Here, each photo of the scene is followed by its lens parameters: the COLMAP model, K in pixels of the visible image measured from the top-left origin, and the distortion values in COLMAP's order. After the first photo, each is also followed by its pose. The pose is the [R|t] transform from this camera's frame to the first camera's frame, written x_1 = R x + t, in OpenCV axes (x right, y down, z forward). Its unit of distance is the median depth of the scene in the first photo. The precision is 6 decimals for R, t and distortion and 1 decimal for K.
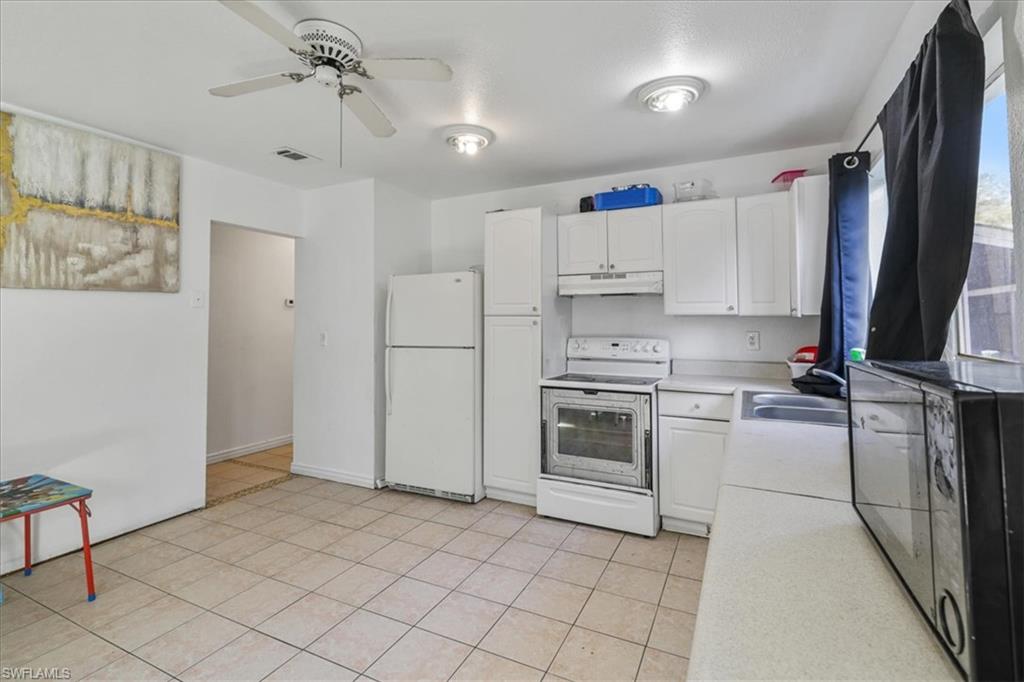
lens RADIAL K [[468.2, 0, 513.0], [0, 468.2, 309.7], [0, 0, 1]] dist [0.001171, 0.000109]
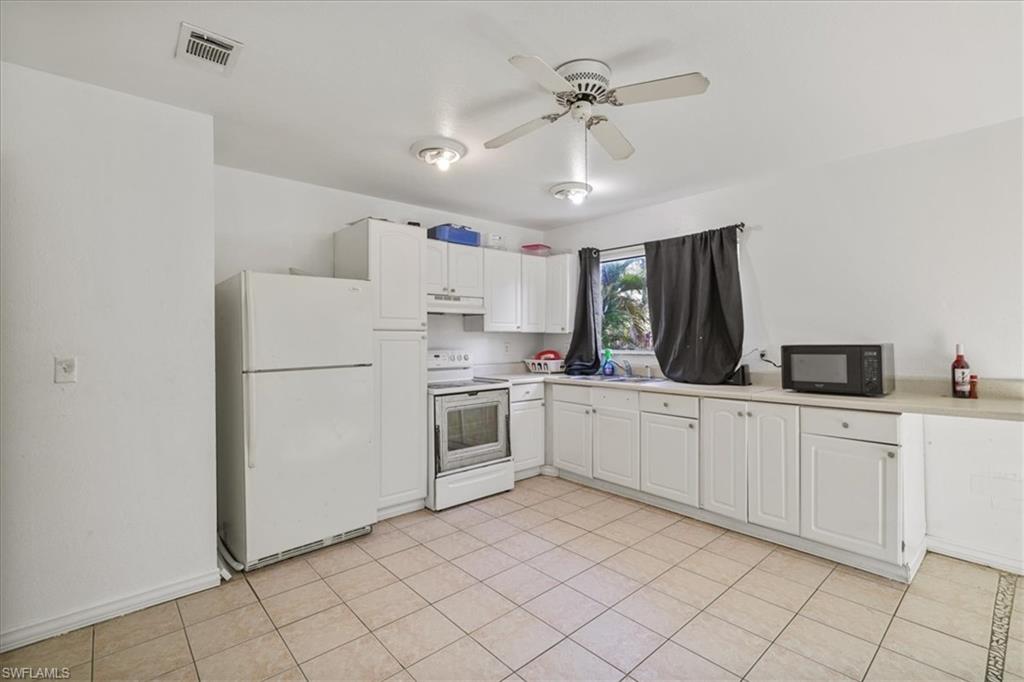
lens RADIAL K [[462.1, 0, 512.0], [0, 462.1, 341.0], [0, 0, 1]] dist [0.000756, 0.000015]
pose [[0.382472, -0.009167, 0.923922, -0.869459], [-0.019005, 0.999661, 0.017786, 0.014262], [-0.923772, -0.024362, 0.382168, 0.425797]]
